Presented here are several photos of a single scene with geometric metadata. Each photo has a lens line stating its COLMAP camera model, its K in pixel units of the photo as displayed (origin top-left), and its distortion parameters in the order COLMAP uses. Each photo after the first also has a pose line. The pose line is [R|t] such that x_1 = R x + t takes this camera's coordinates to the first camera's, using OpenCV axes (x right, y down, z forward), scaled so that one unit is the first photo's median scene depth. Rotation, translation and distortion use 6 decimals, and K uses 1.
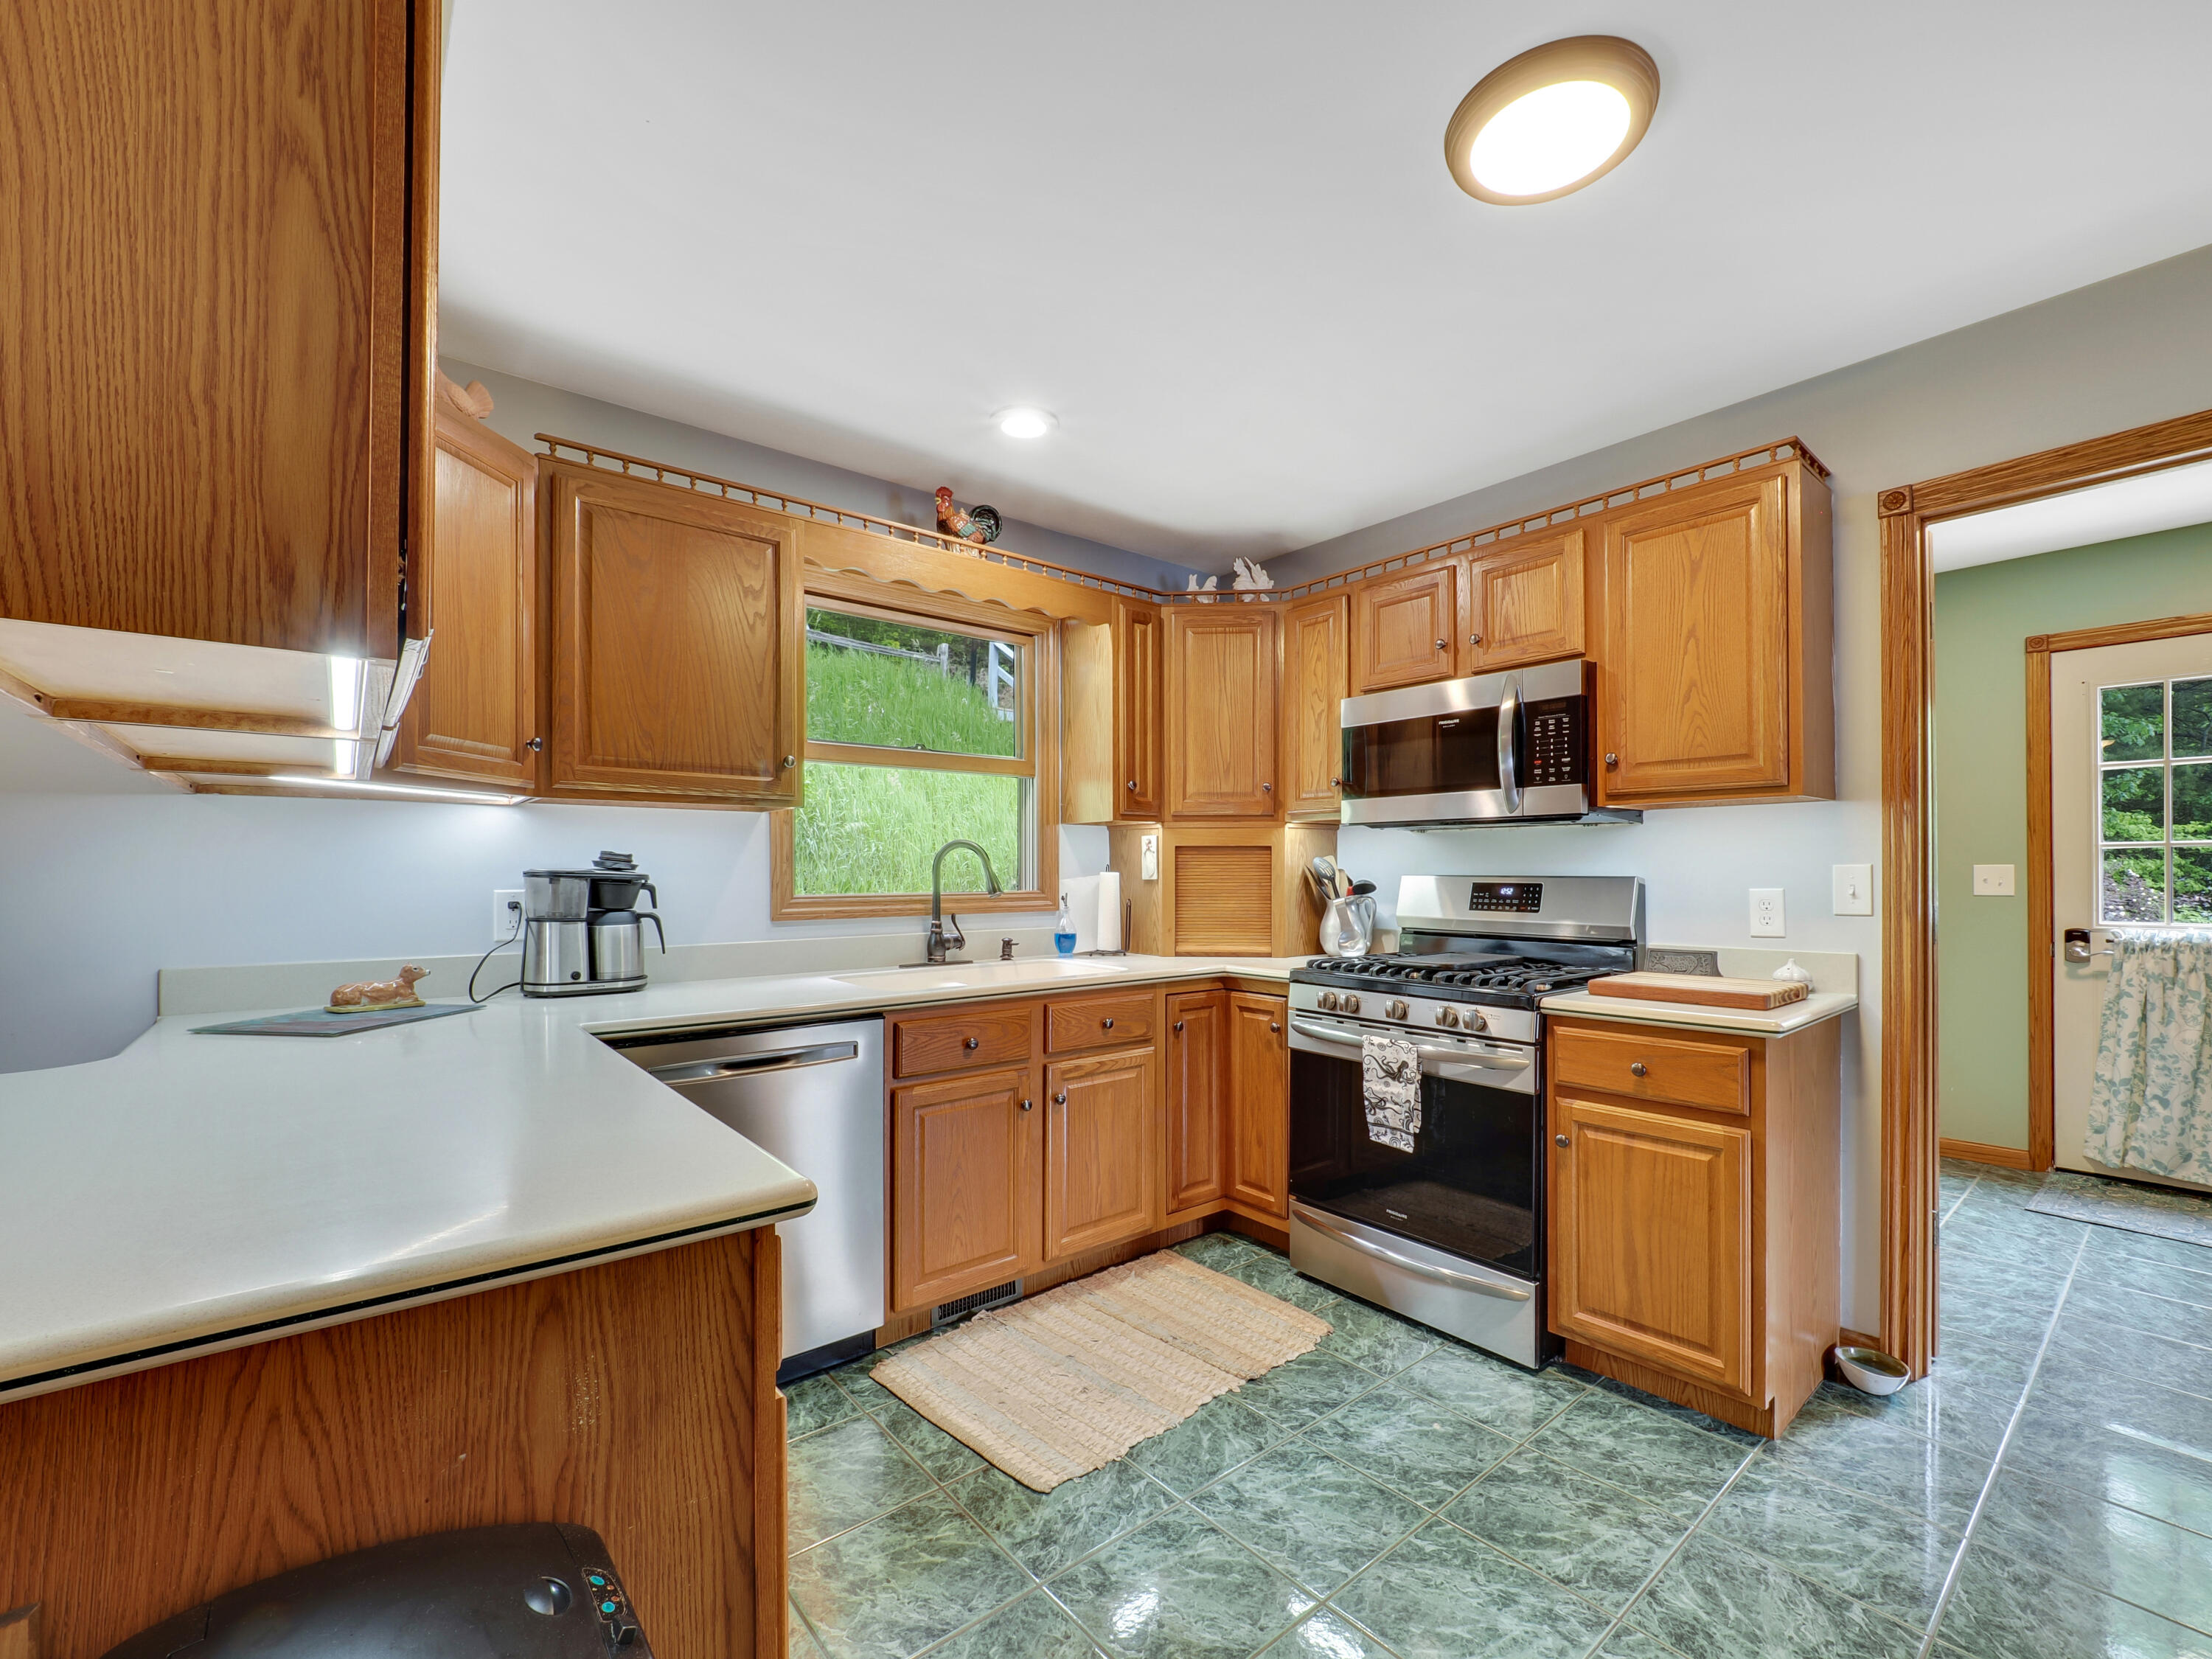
lens RADIAL K [[919.9, 0, 1102.0], [0, 919.9, 867.5], [0, 0, 1]] dist [-0.000175, -0.000027]
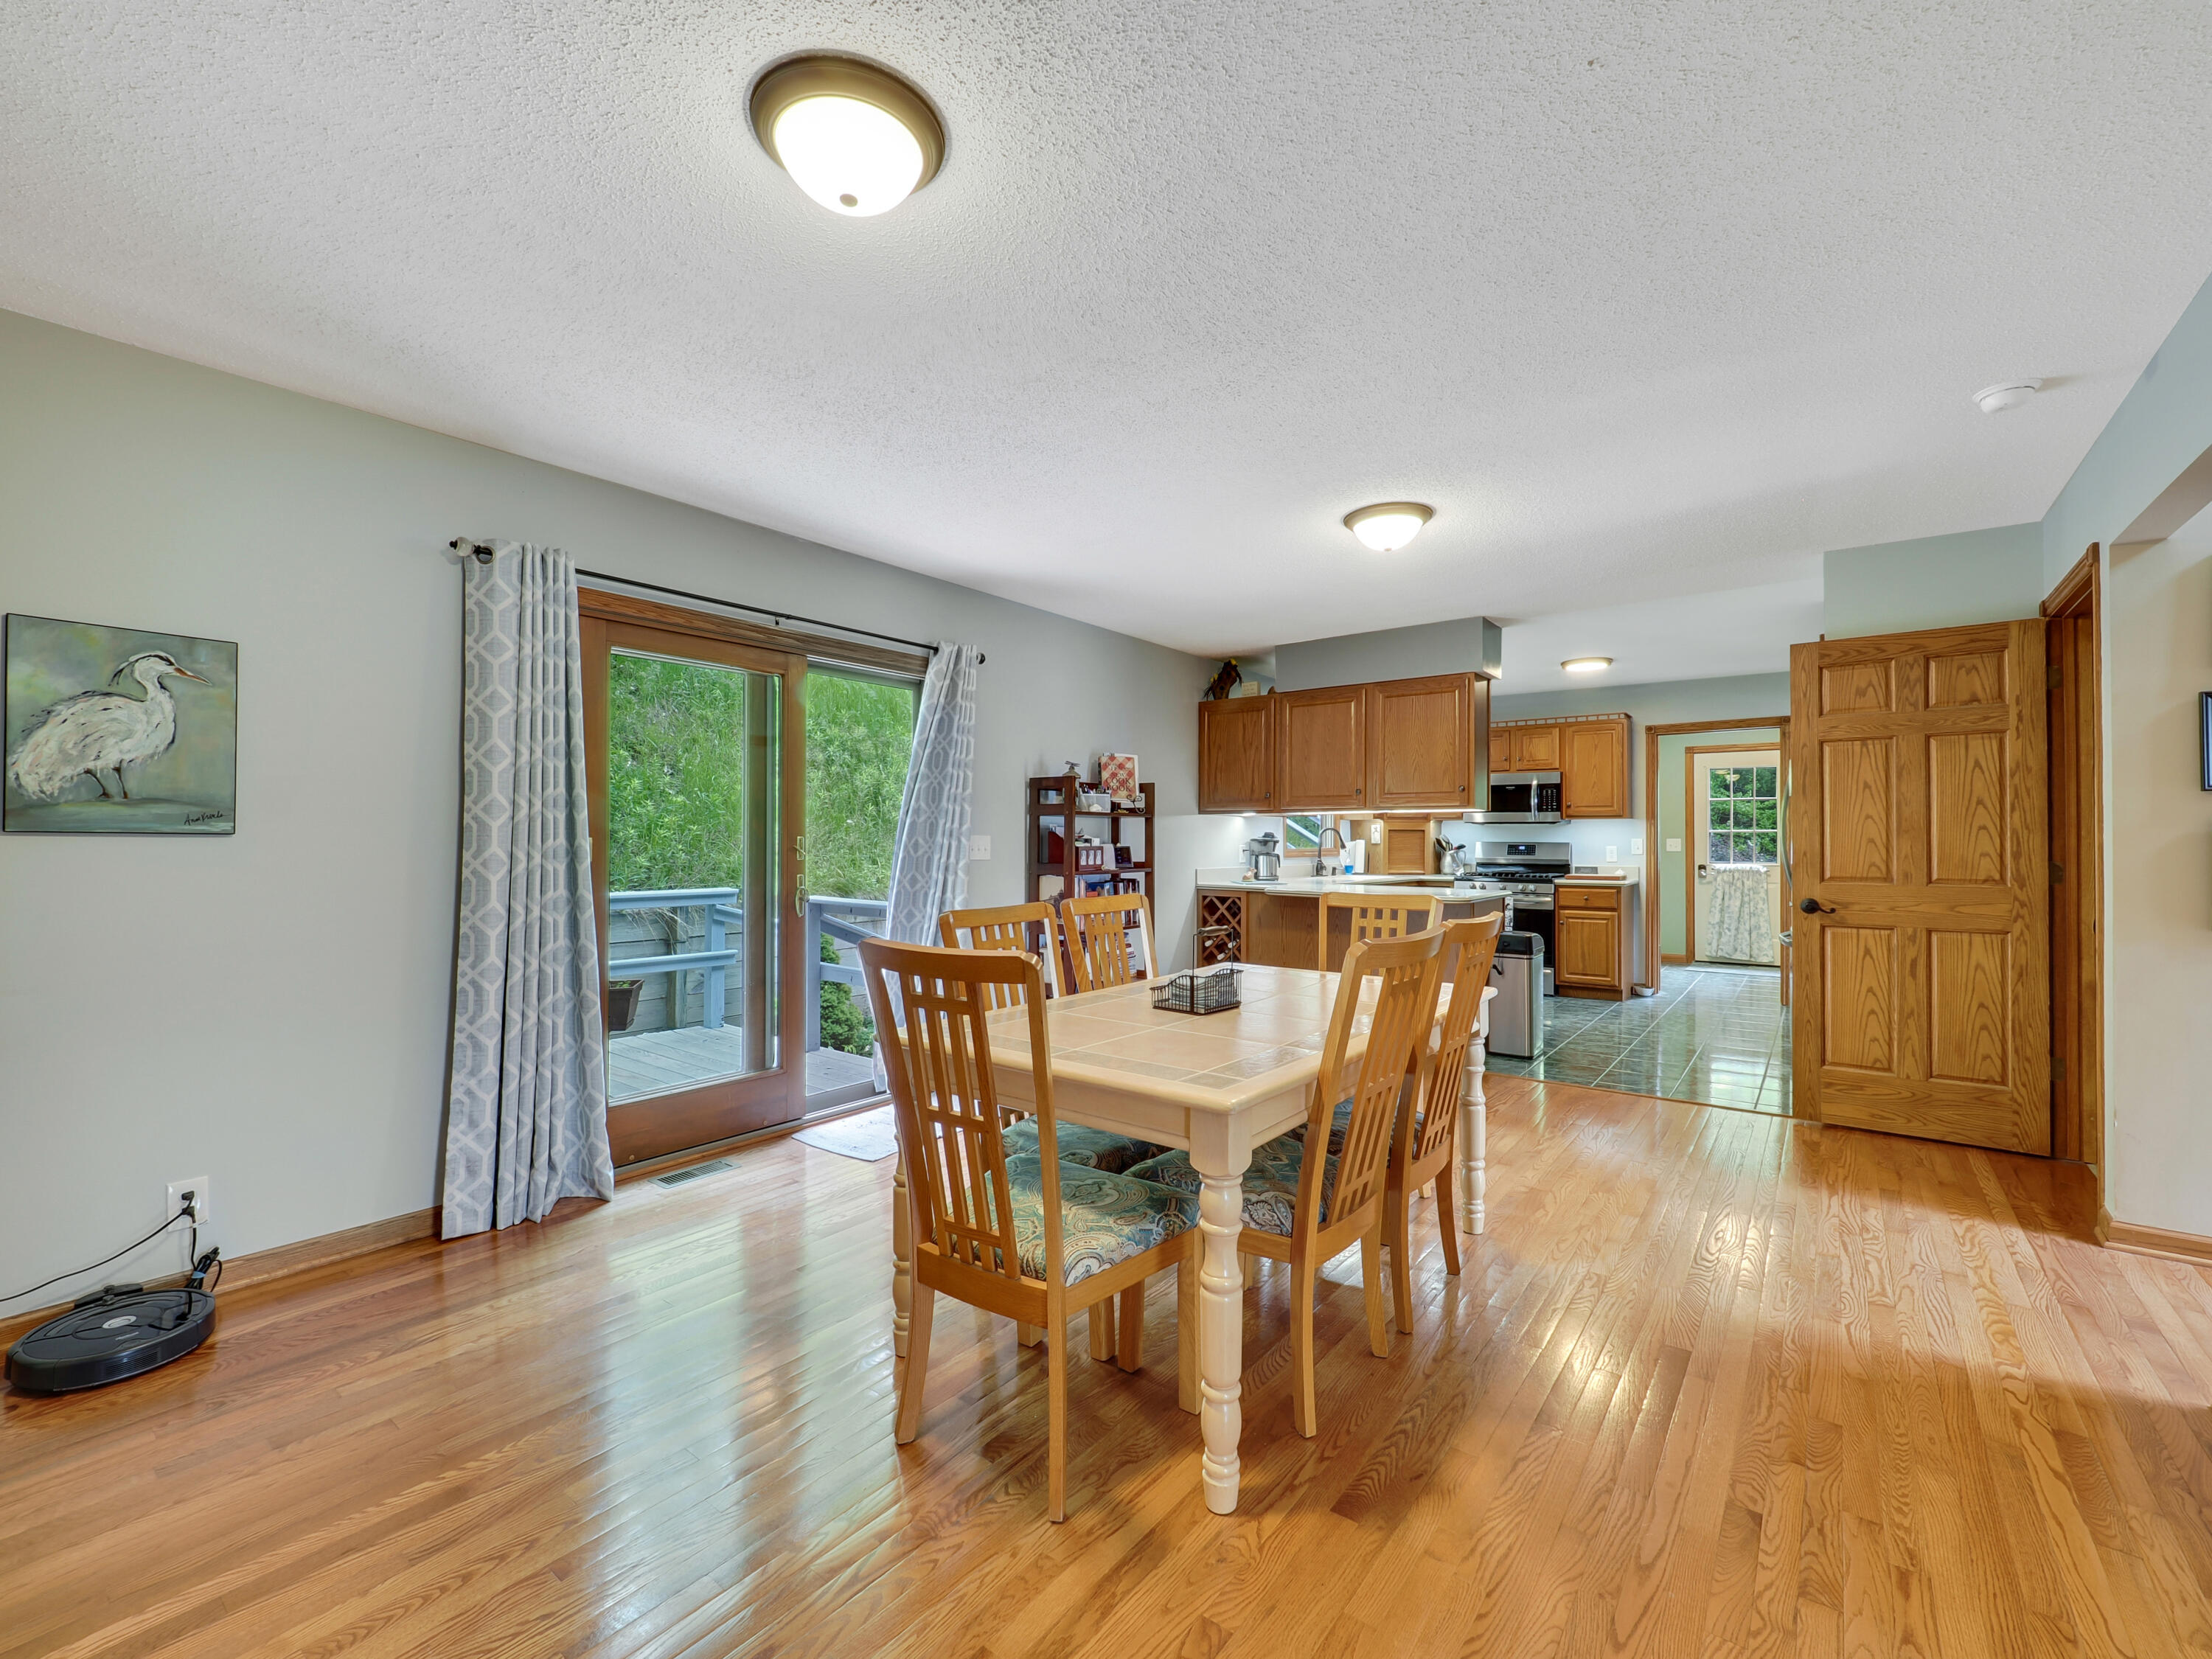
lens RADIAL K [[950.8, 0, 1106.0], [0, 950.8, 829.5], [0, 0, 1]] dist [-0.000989, 0.000140]
pose [[0.973904, 0.007182, 0.226848, -1.568551], [-0.005685, 0.999958, -0.007255, 0.000089], [-0.226891, 0.005776, 0.973903, -1.630364]]
